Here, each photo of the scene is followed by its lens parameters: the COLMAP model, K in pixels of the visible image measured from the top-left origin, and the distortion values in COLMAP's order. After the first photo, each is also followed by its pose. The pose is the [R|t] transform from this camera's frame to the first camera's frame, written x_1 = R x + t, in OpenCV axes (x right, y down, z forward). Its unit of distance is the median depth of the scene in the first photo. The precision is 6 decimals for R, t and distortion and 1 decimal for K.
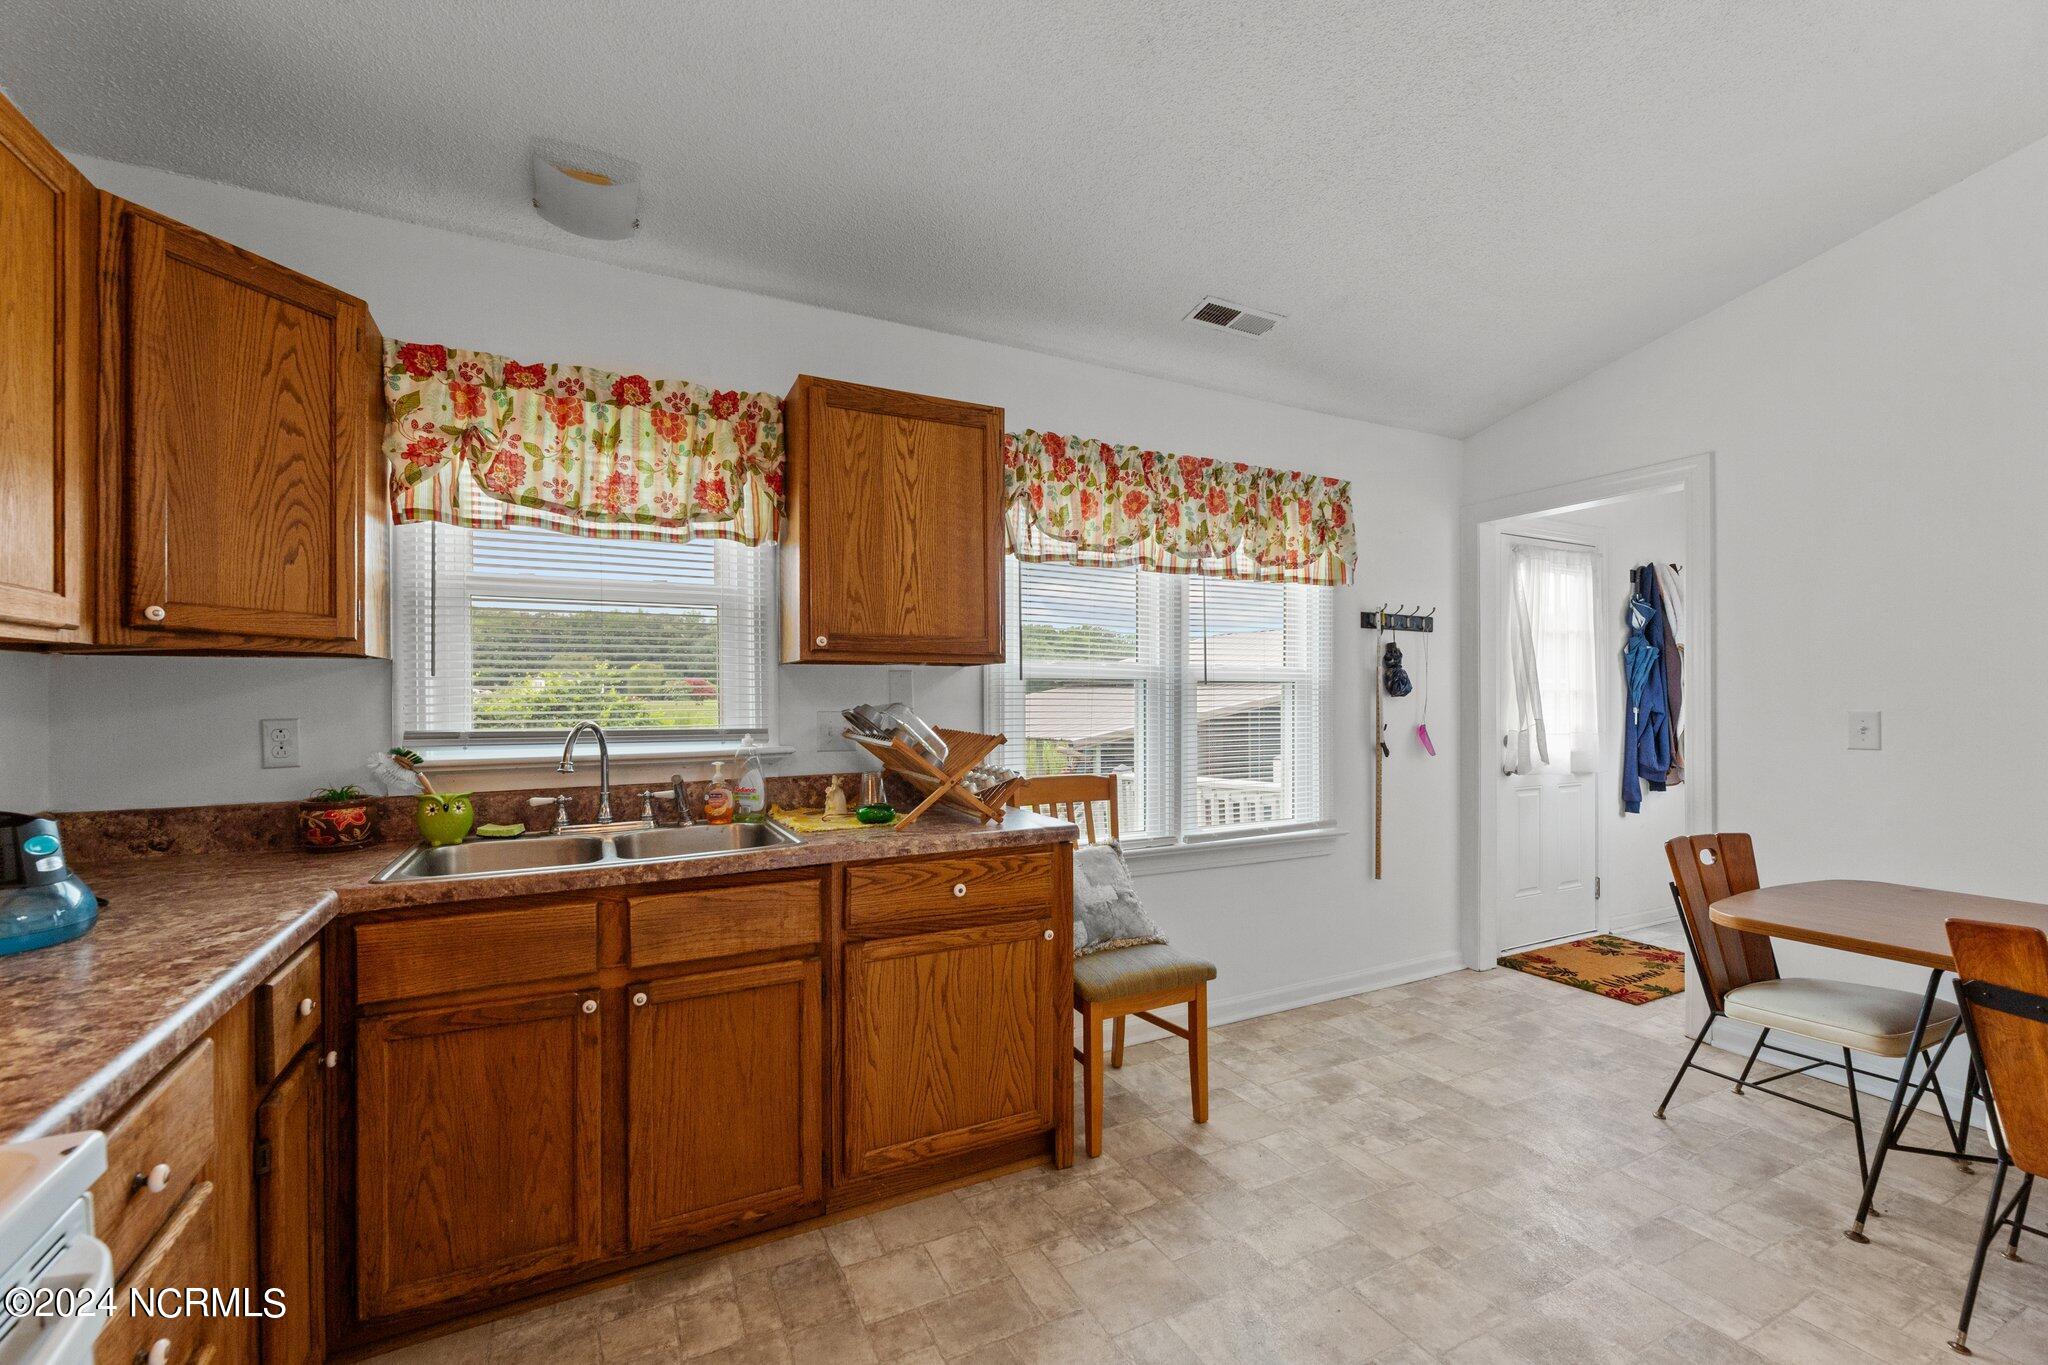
lens RADIAL K [[843.5, 0, 1019.5], [0, 843.5, 698.6], [0, 0, 1]] dist [-0.002436, -0.000115]
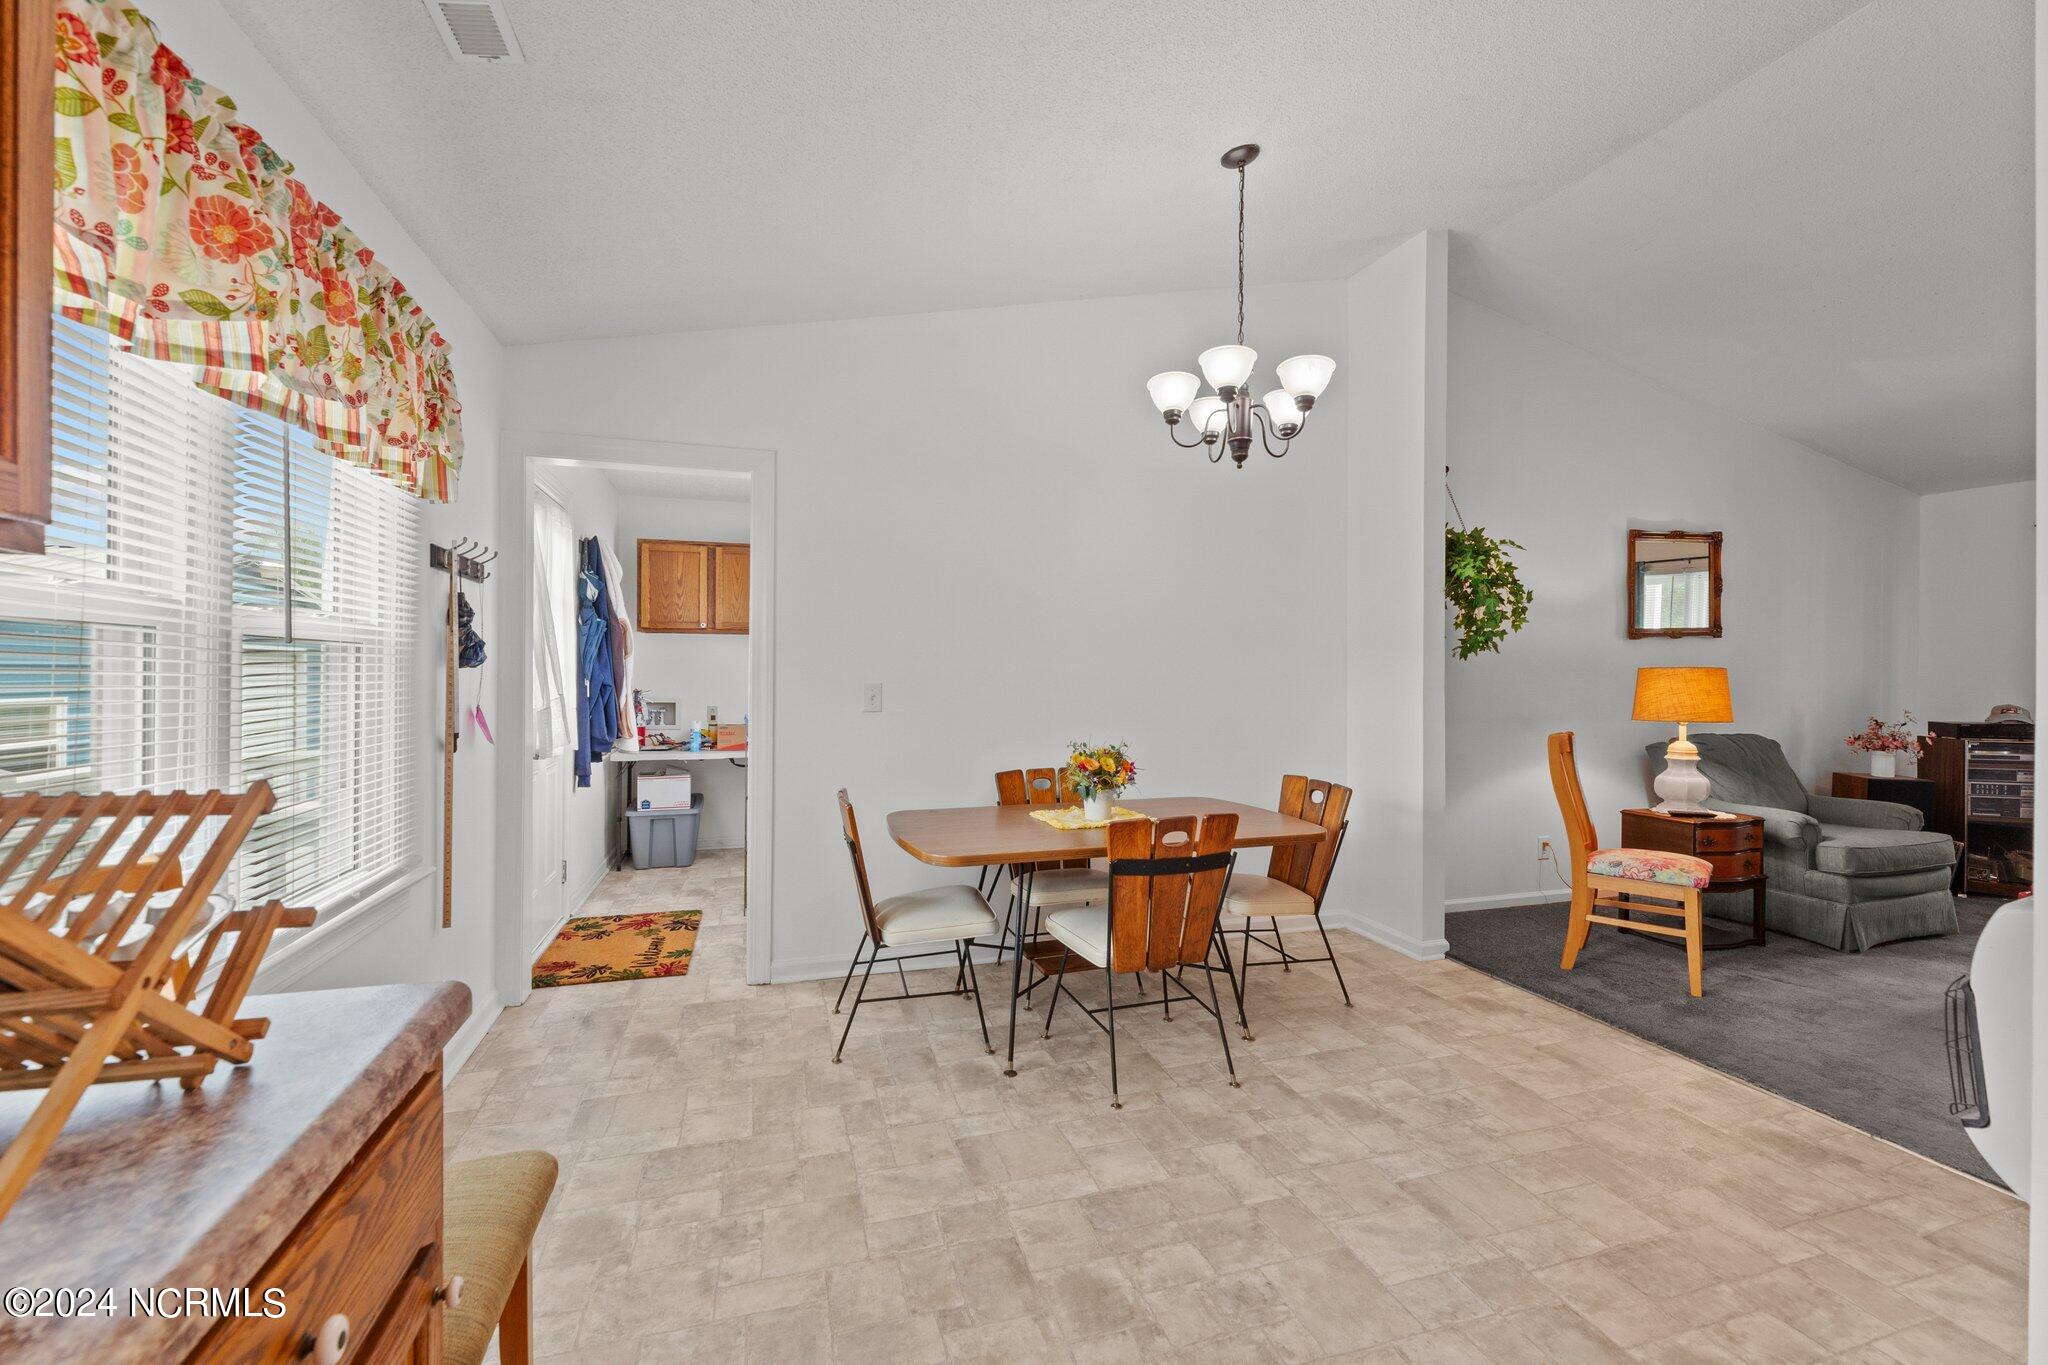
lens RADIAL K [[830.0, 0, 1025.2], [0, 830.0, 667.0], [0, 0, 1]] dist [0.000582, 0.000206]
pose [[0.178235, 0.010179, 0.983935, -0.294798], [-0.007421, 0.999932, -0.009001, 0.000301], [-0.983960, -0.005698, 0.178299, 0.691054]]
